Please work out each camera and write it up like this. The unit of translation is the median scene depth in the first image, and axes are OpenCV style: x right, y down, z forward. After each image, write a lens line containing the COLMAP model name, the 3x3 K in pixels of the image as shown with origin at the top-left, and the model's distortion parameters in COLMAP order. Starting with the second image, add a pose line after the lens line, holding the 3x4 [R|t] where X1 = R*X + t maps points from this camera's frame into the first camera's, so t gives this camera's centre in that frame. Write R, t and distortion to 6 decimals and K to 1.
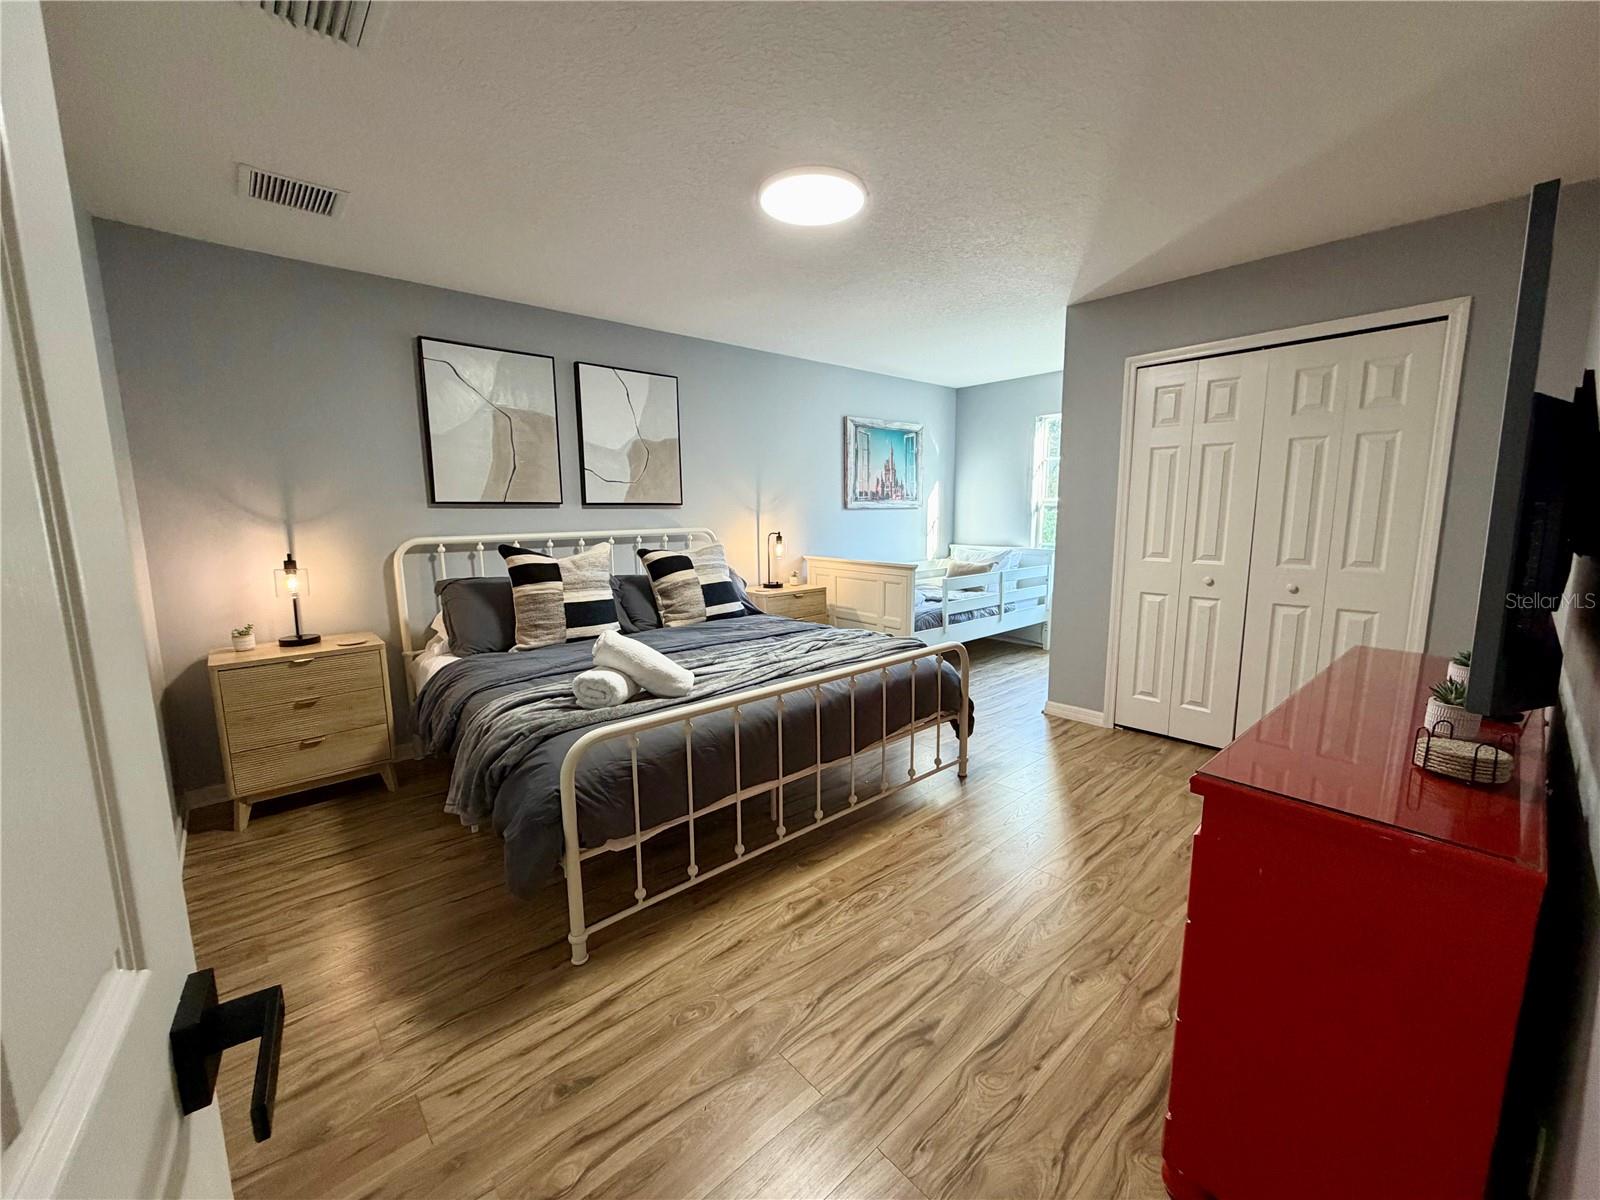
lens RADIAL K [[636.1, 0, 798.8], [0, 636.1, 601.4], [0, 0, 1]] dist [-0.001009, -0.000436]
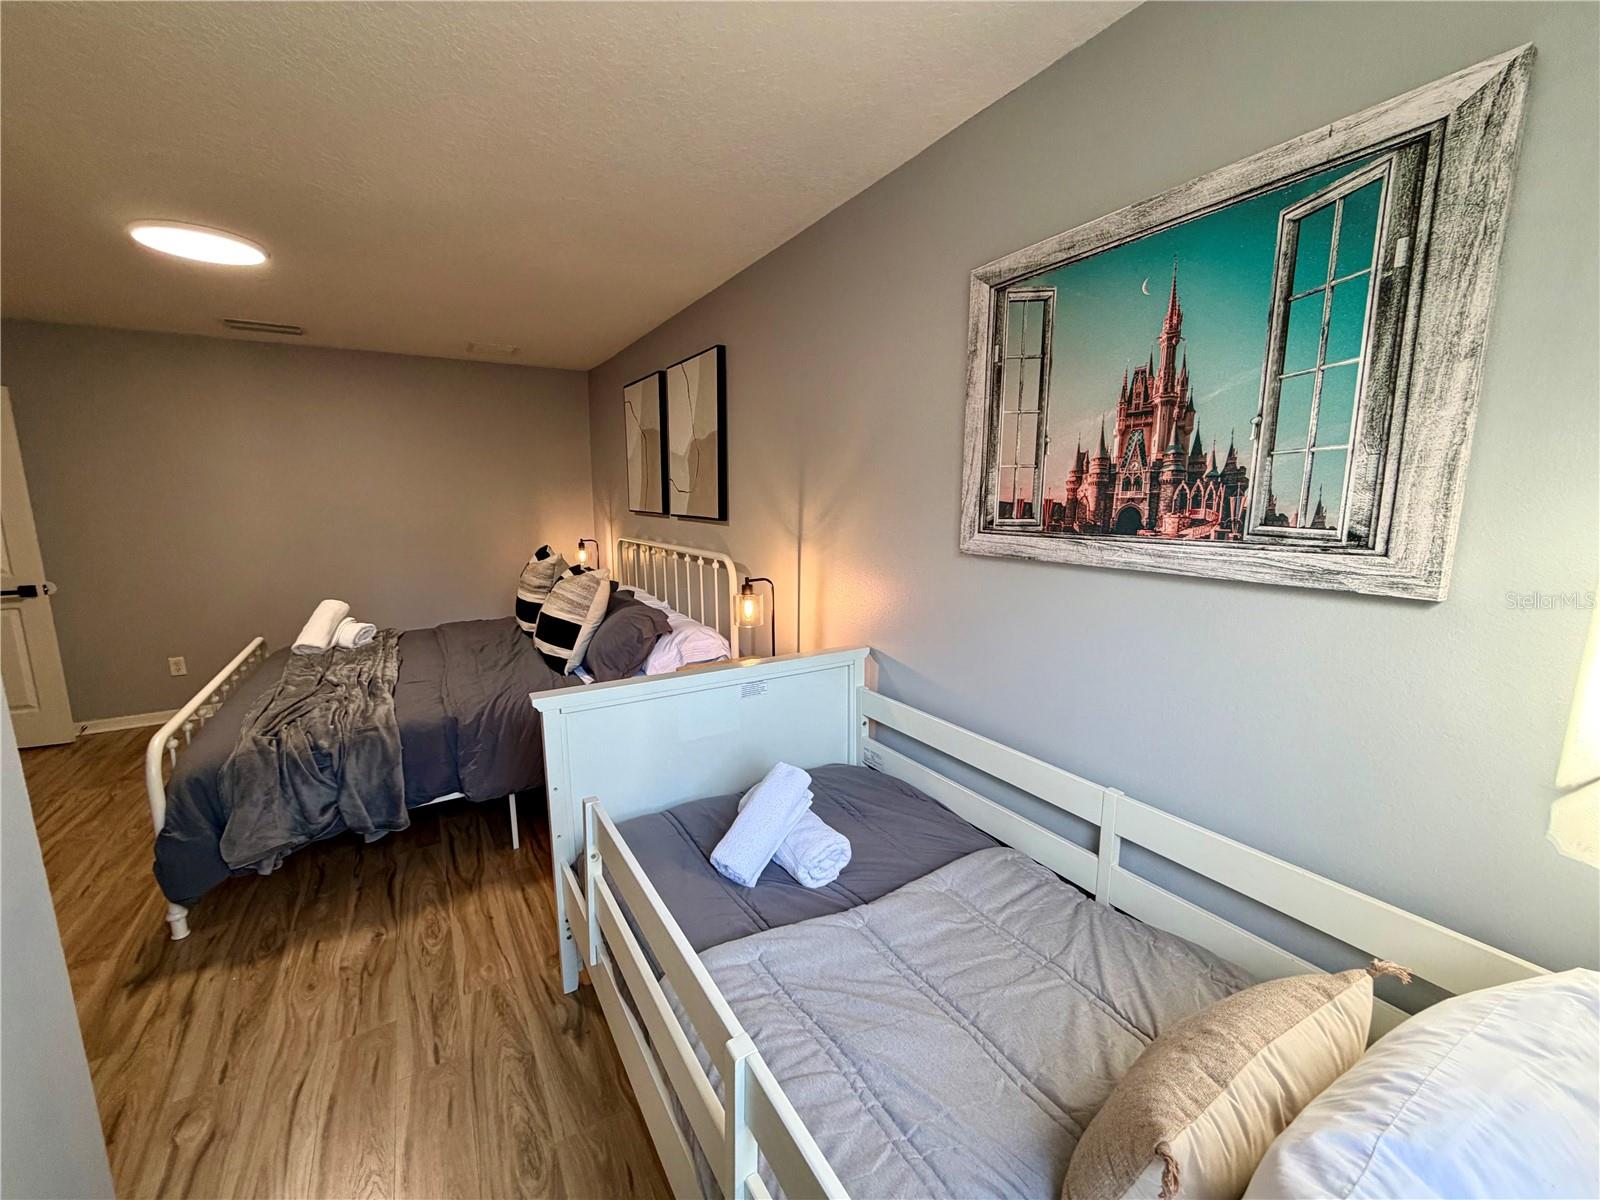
lens RADIAL K [[636.1, 0, 796.8], [0, 636.1, 603.5], [0, 0, 1]] dist [-0.001009, -0.000436]
pose [[-0.175663, 0.174193, -0.968916, 0.667511], [-0.143418, 0.969192, 0.200244, -0.273670], [0.973947, 0.174136, -0.145269, 1.517329]]
